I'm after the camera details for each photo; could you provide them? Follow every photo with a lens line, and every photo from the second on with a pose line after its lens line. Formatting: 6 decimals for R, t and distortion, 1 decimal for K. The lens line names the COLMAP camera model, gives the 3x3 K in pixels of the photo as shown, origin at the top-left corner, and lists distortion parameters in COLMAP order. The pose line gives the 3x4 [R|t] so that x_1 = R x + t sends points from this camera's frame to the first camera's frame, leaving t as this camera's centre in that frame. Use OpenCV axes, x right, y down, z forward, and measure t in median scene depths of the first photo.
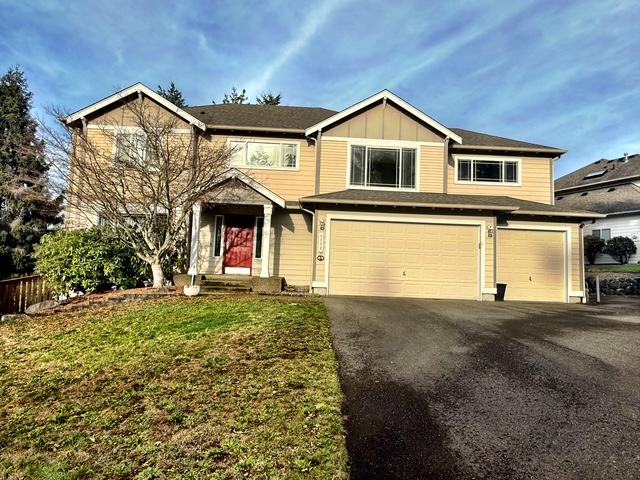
lens RADIAL K [[417.1, 0, 320.0], [0, 417.1, 240.0], [0, 0, 1]] dist [0.000217, 0.001975]
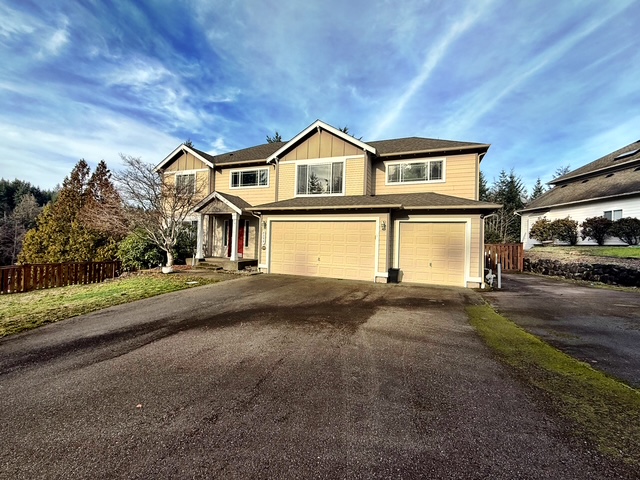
lens RADIAL K [[280.4, 0, 320.0], [0, 280.4, 240.0], [0, 0, 1]] dist [-0.000286, -0.000083]
pose [[0.912274, -0.012232, -0.409399, 0.520898], [0.036076, 0.998069, 0.050569, -0.024369], [0.407990, -0.060902, 0.910953, 0.165356]]
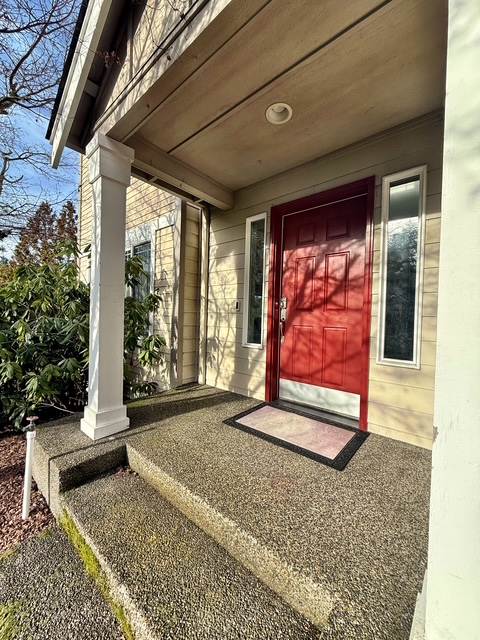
lens RADIAL K [[252.9, 0, 240.0], [0, 252.9, 320.0], [0, 0, 1]] dist [0.000640, -0.000011]
pose [[0.736364, -0.009554, -0.676518, -0.117714], [0.059508, 0.996940, 0.050693, 0.009771], [0.673964, -0.077586, 0.734679, 0.837467]]
